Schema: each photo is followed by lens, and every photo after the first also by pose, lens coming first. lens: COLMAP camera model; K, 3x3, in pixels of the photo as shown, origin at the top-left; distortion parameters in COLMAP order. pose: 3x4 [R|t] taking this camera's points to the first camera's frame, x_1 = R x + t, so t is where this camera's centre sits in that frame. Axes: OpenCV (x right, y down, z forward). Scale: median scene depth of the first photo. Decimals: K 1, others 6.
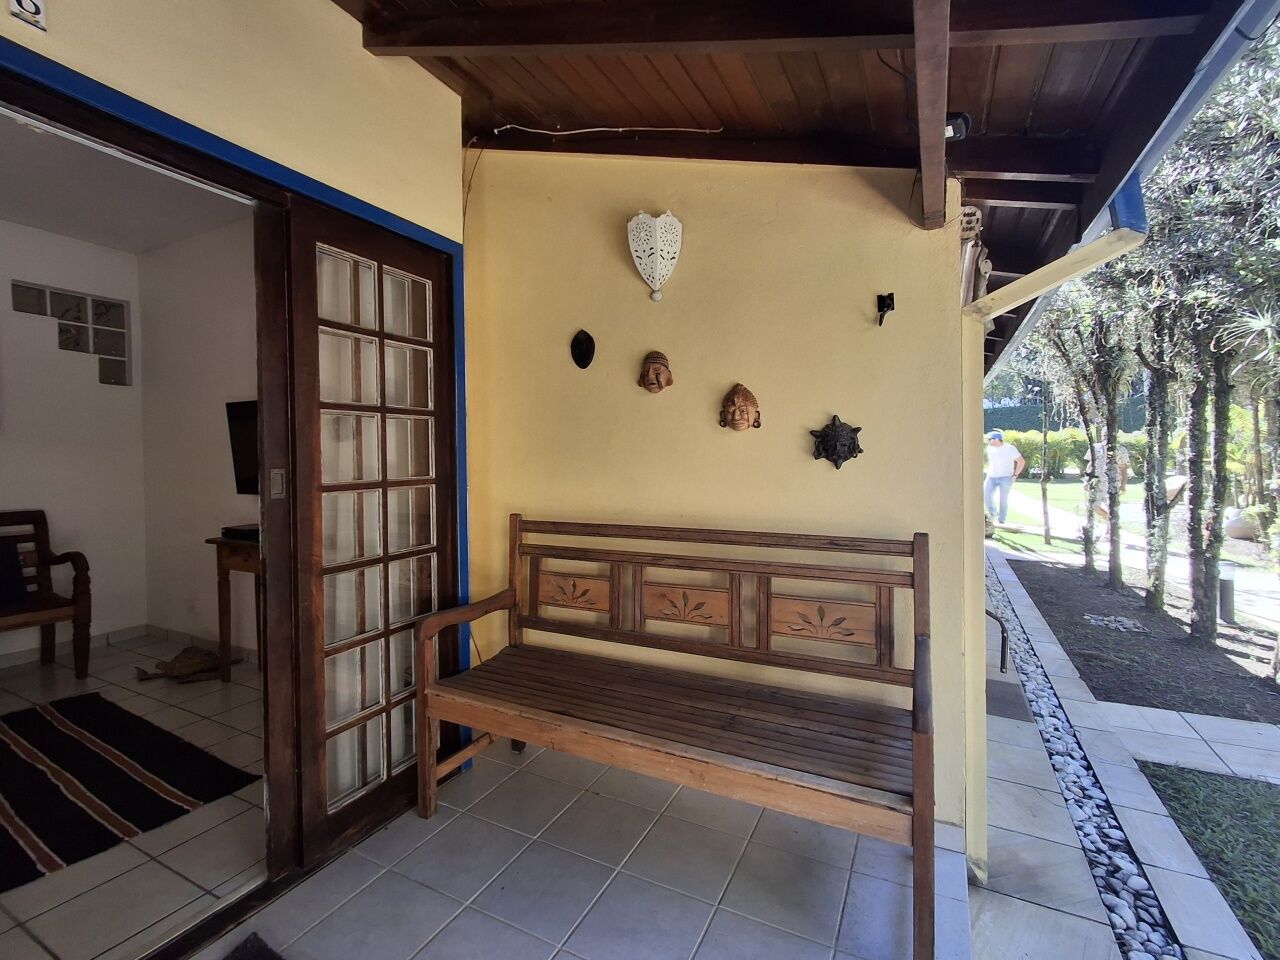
lens RADIAL K [[561.4, 0, 632.6], [0, 561.4, 464.7], [0, 0, 1]] dist [0.002086, -0.000264]
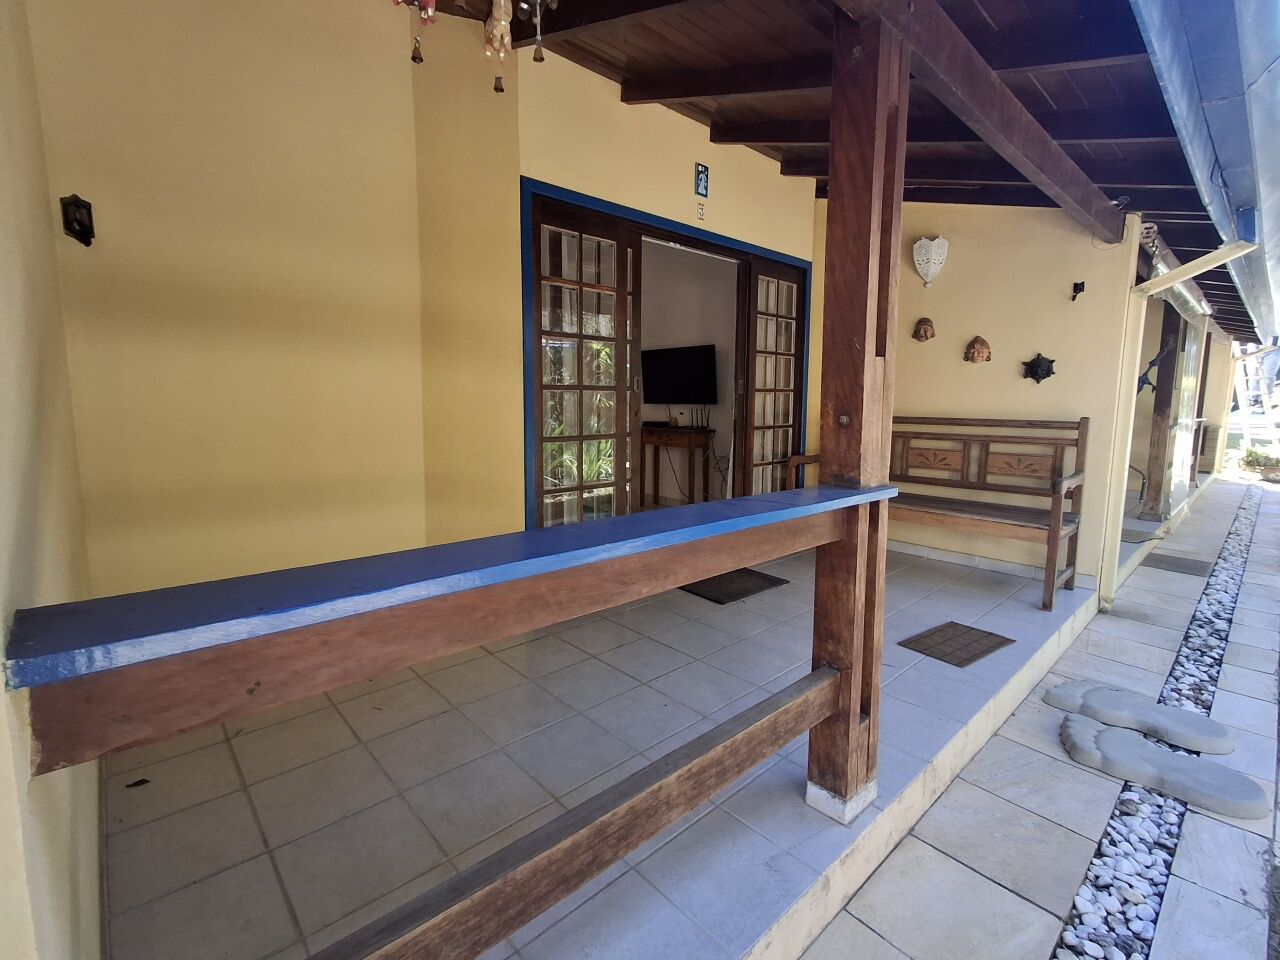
lens RADIAL K [[561.4, 0, 632.6], [0, 561.4, 464.7], [0, 0, 1]] dist [0.002086, -0.000264]
pose [[0.935361, 0.056289, -0.349187, -0.198994], [-0.023465, 0.994956, 0.097533, 0.118327], [0.352916, -0.083035, 0.931963, -1.125799]]
